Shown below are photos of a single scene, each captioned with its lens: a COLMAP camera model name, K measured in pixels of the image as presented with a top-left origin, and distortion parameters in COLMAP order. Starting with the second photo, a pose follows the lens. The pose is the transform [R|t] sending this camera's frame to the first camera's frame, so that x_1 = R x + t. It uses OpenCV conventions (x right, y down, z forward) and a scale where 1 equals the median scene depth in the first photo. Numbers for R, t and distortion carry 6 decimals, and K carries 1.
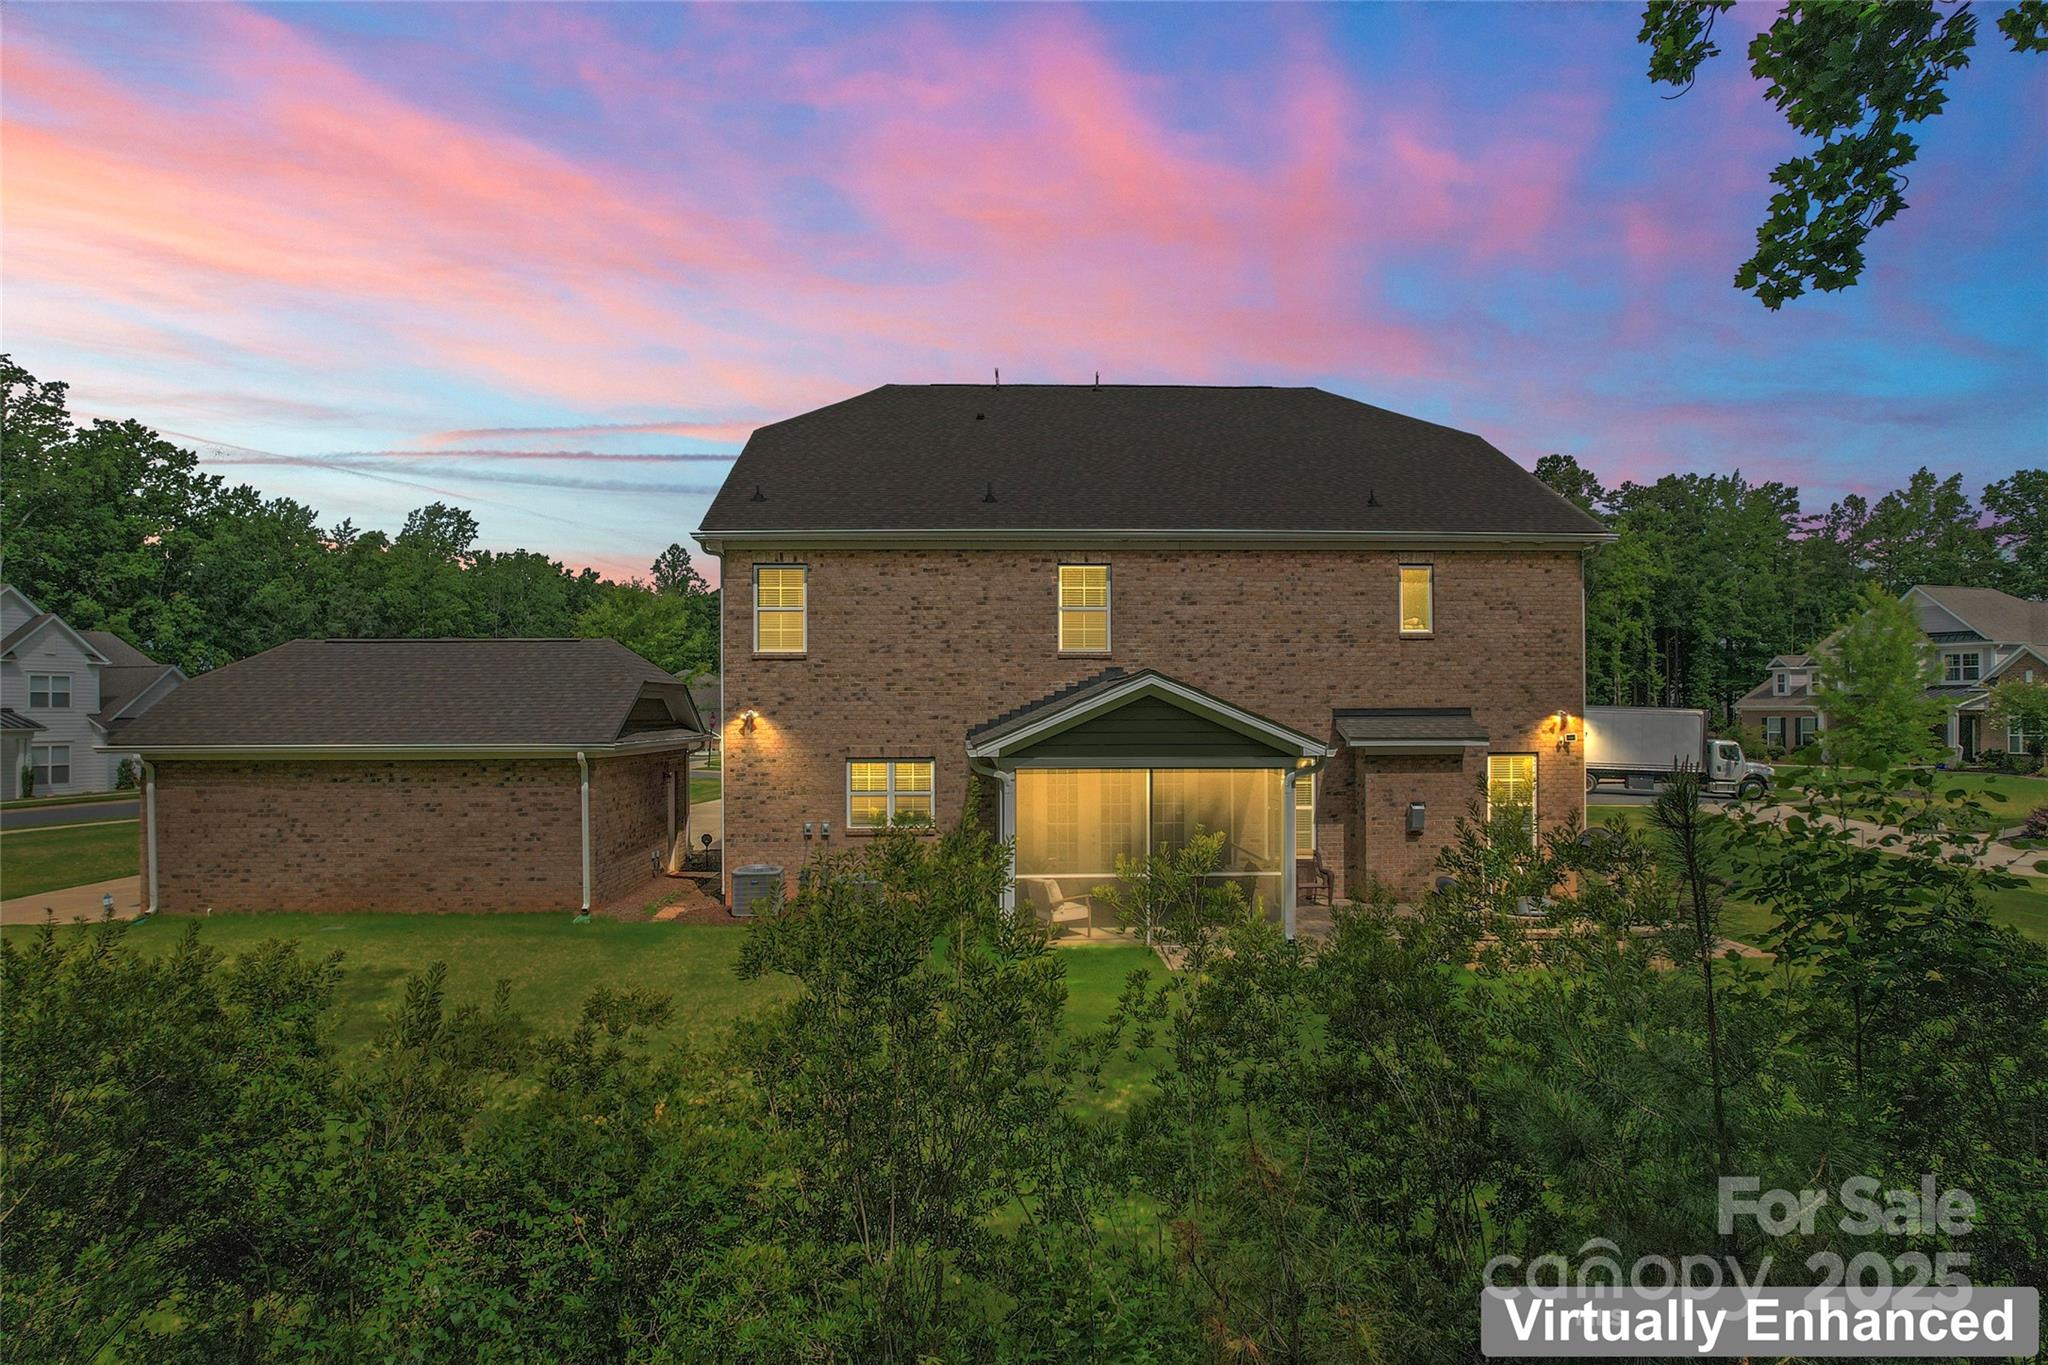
lens RADIAL K [[1308.9, 0, 1024.4], [0, 1308.9, 686.7], [0, 0, 1]] dist [-0.022658, 0.013758]
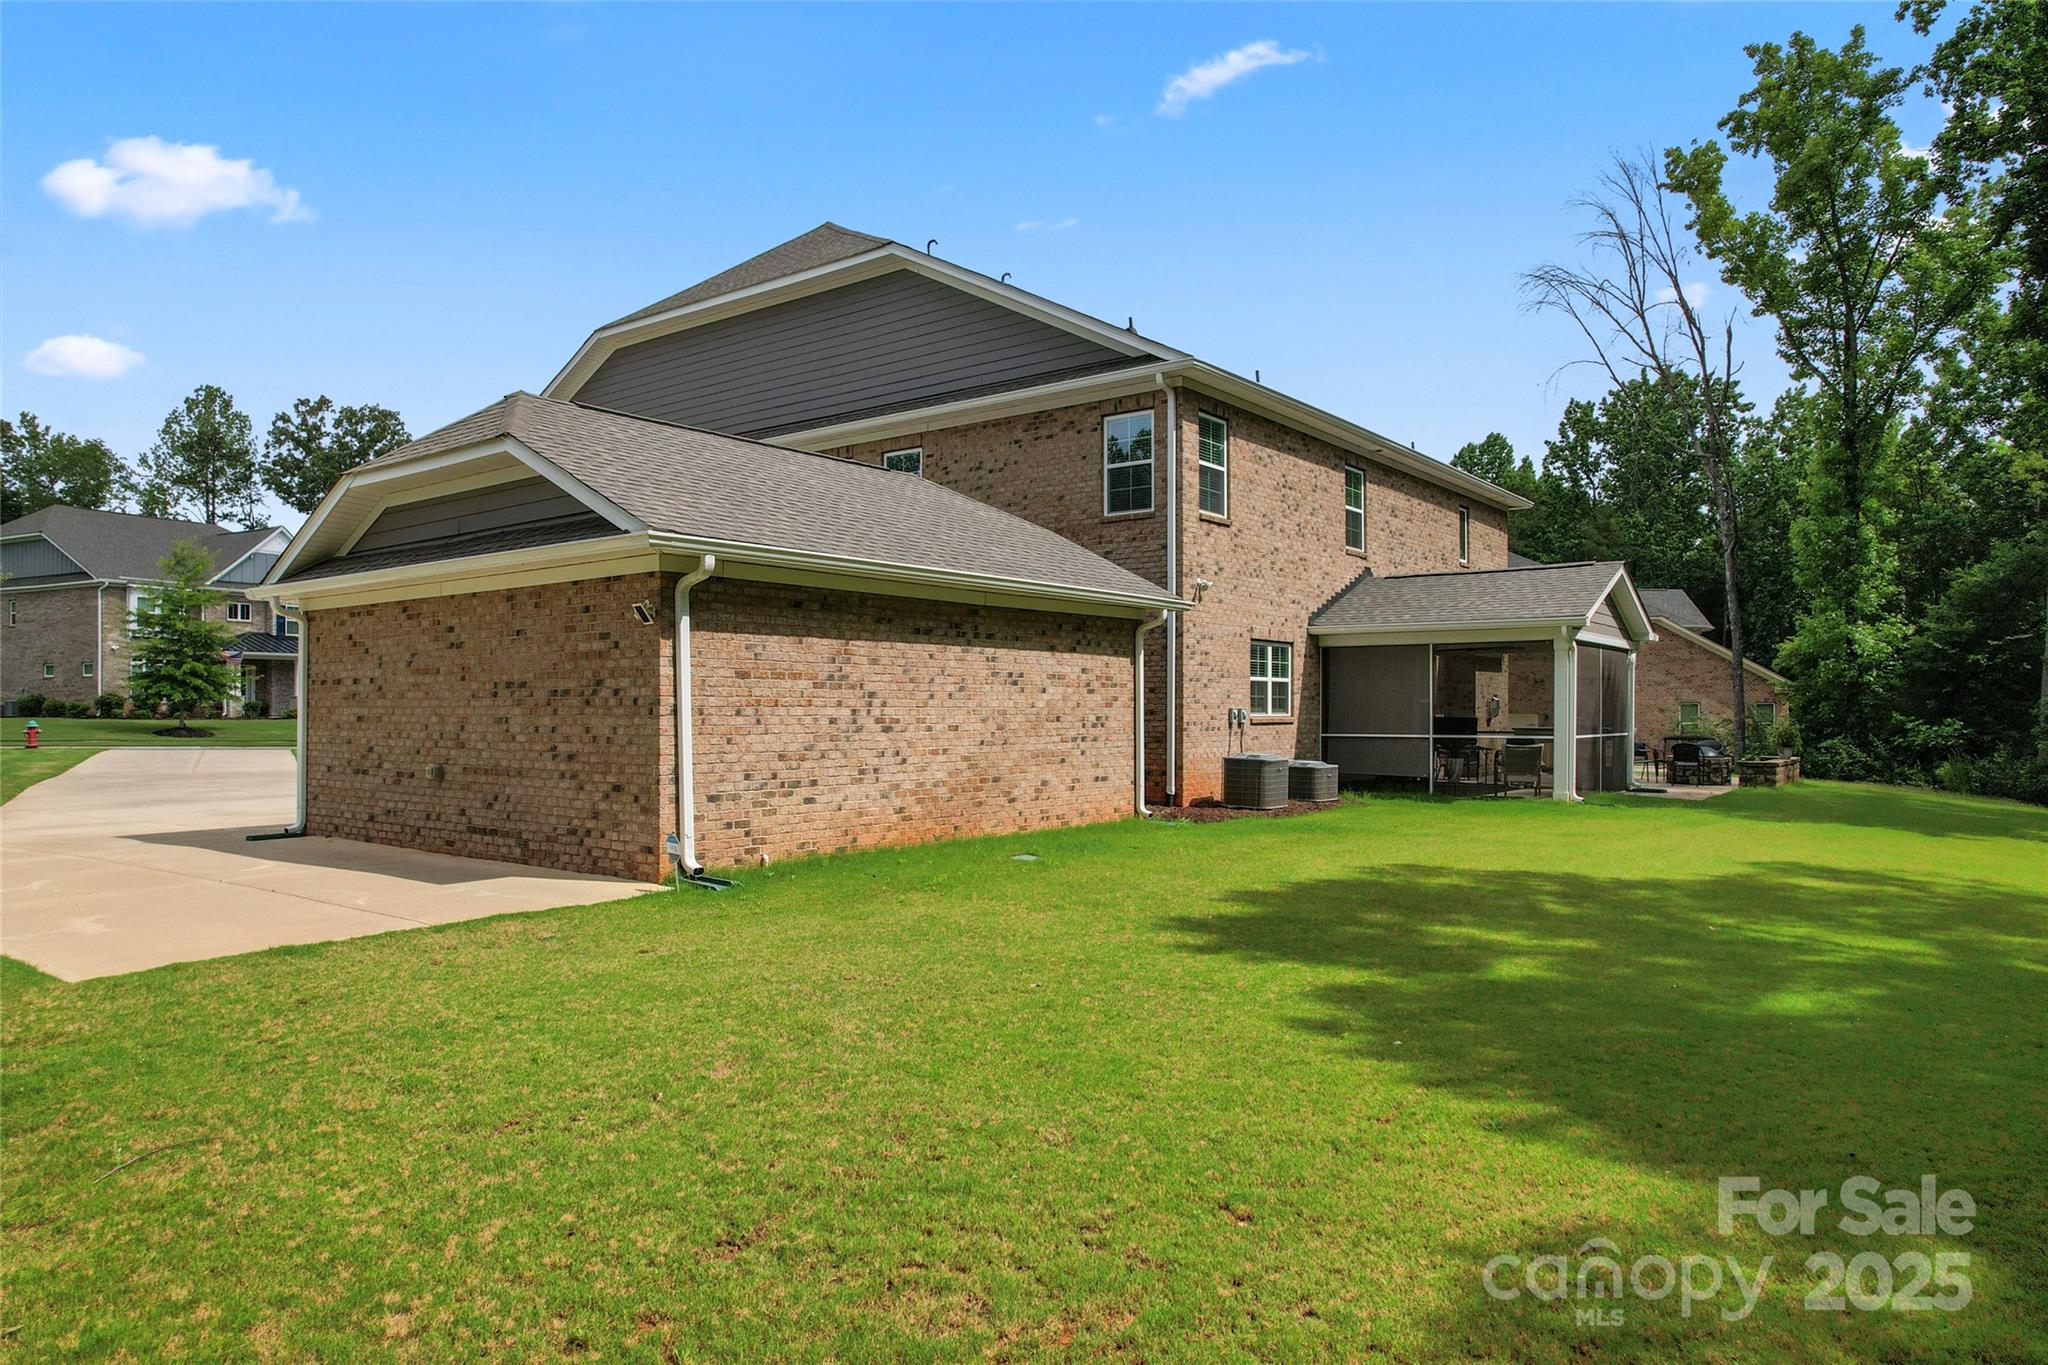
lens RADIAL K [[1308.9, 0, 1023.8], [0, 1308.9, 691.6], [0, 0, 1]] dist [-0.022658, 0.013758]
pose [[0.619821, 0.016129, 0.784578, -0.987007], [-0.007371, 0.999864, -0.014731, 0.109353], [-0.784709, 0.003347, 0.619855, 0.574099]]
